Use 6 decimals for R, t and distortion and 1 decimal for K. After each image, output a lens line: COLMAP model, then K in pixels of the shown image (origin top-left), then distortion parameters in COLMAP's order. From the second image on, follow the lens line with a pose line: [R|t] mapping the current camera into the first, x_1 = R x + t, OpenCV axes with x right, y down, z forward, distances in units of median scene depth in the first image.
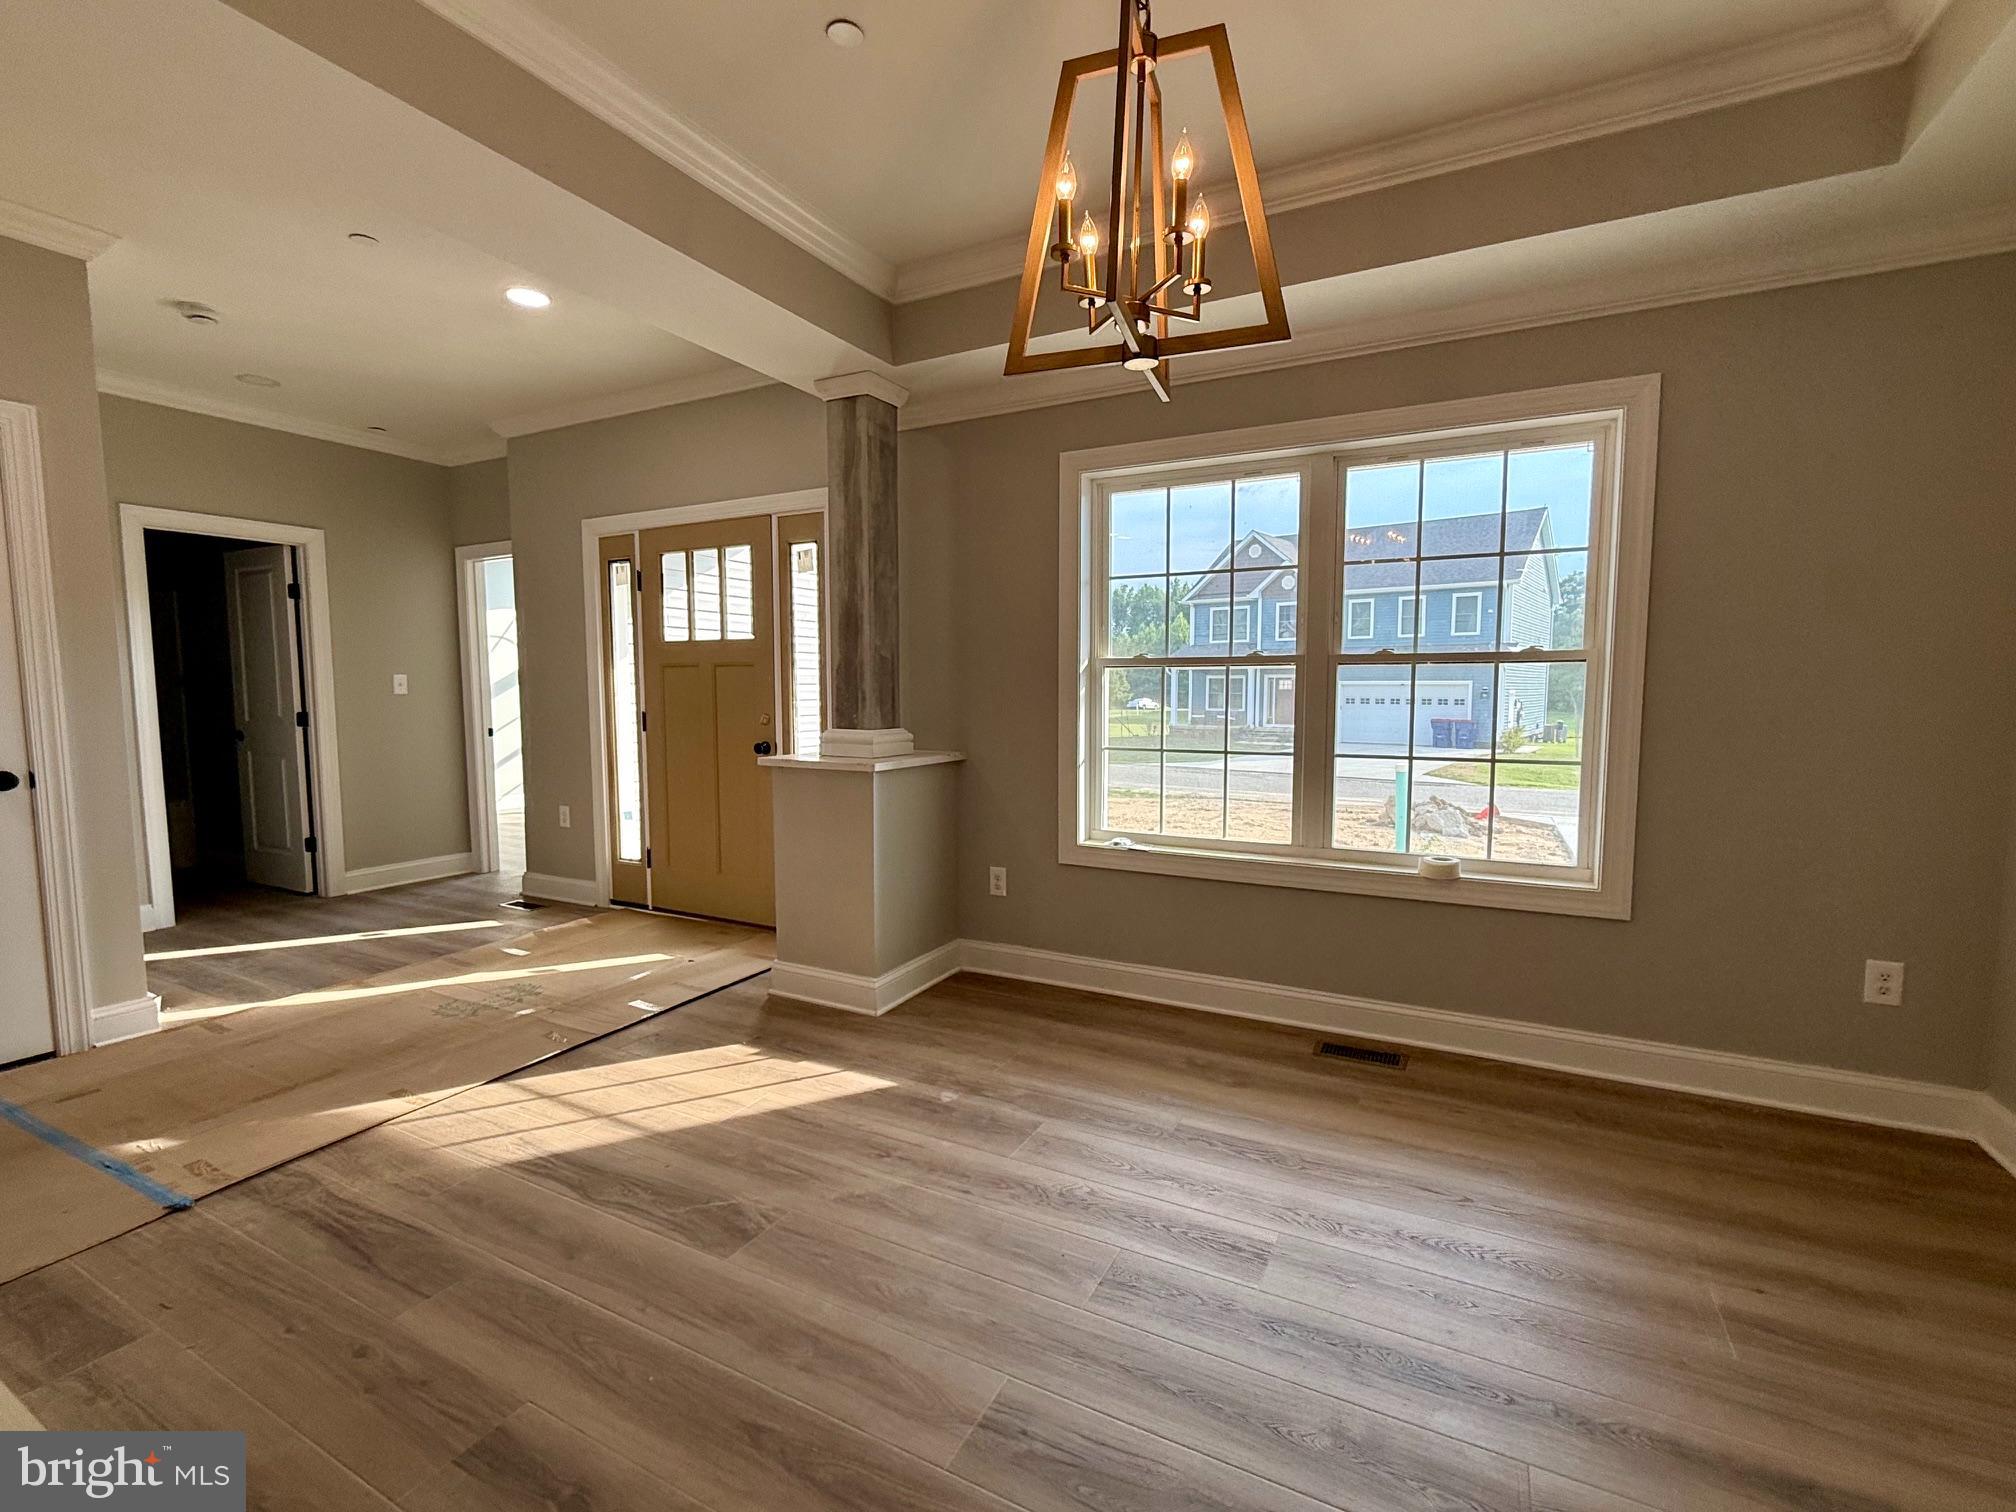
lens RADIAL K [[906.7, 0, 1005.1], [0, 906.7, 758.4], [0, 0, 1]] dist [-0.001345, 0.000271]
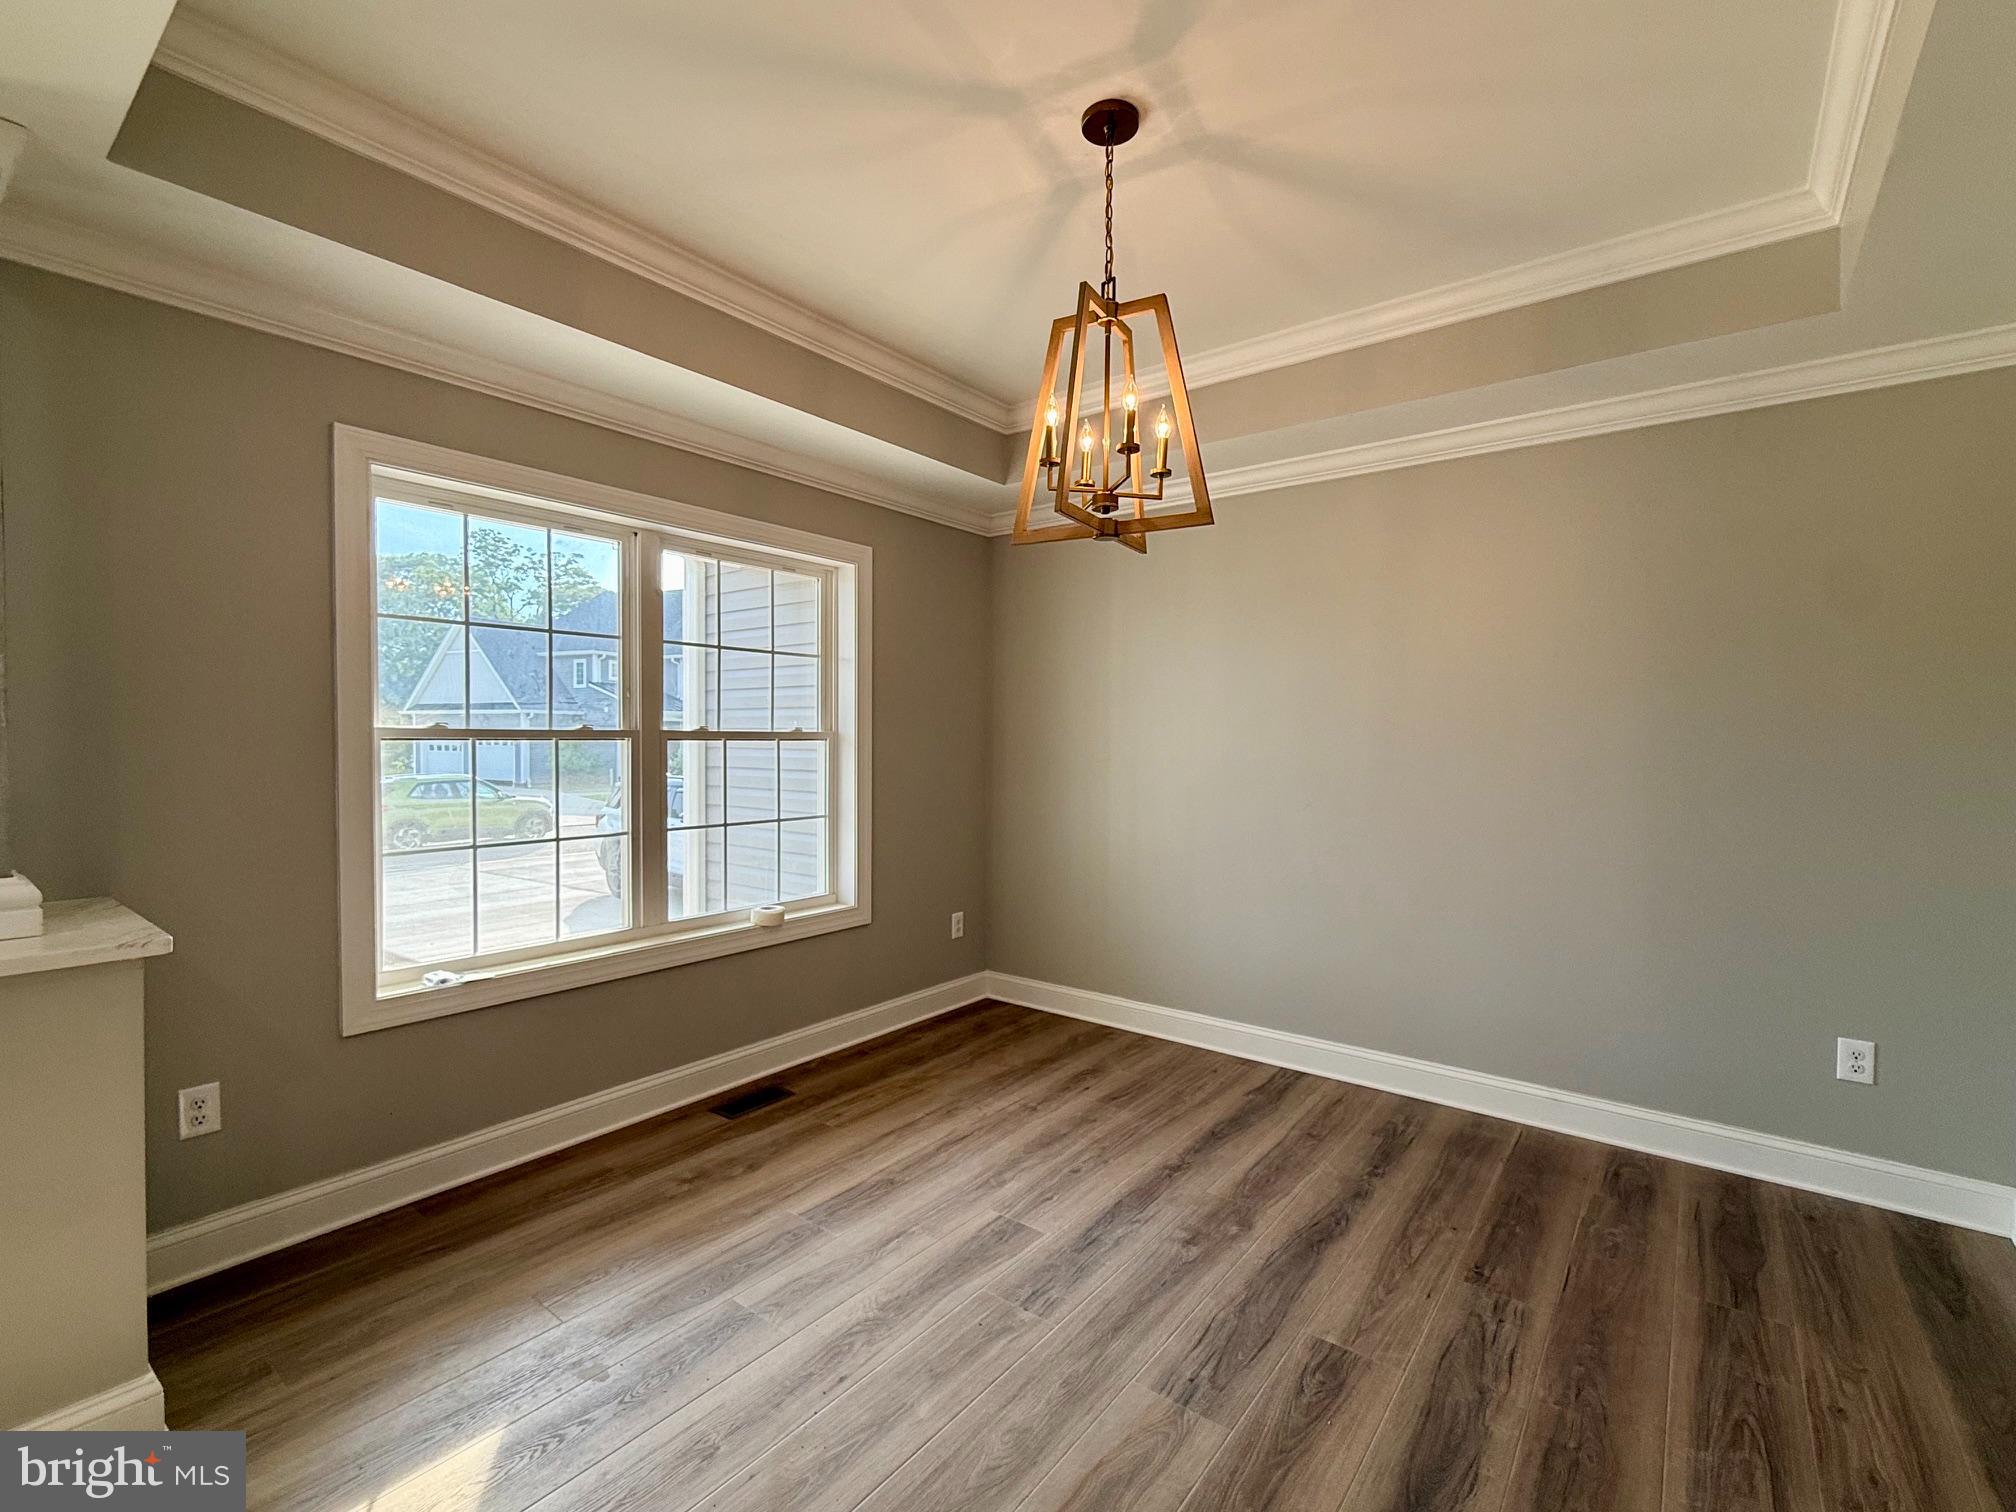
lens RADIAL K [[906.7, 0, 1011.5], [0, 906.7, 759.0], [0, 0, 1]] dist [-0.001345, 0.000271]
pose [[0.161388, -0.022764, 0.986628, -0.580865], [0.070232, 0.997464, 0.011525, -0.068181], [-0.984389, 0.067433, 0.162578, 0.461693]]
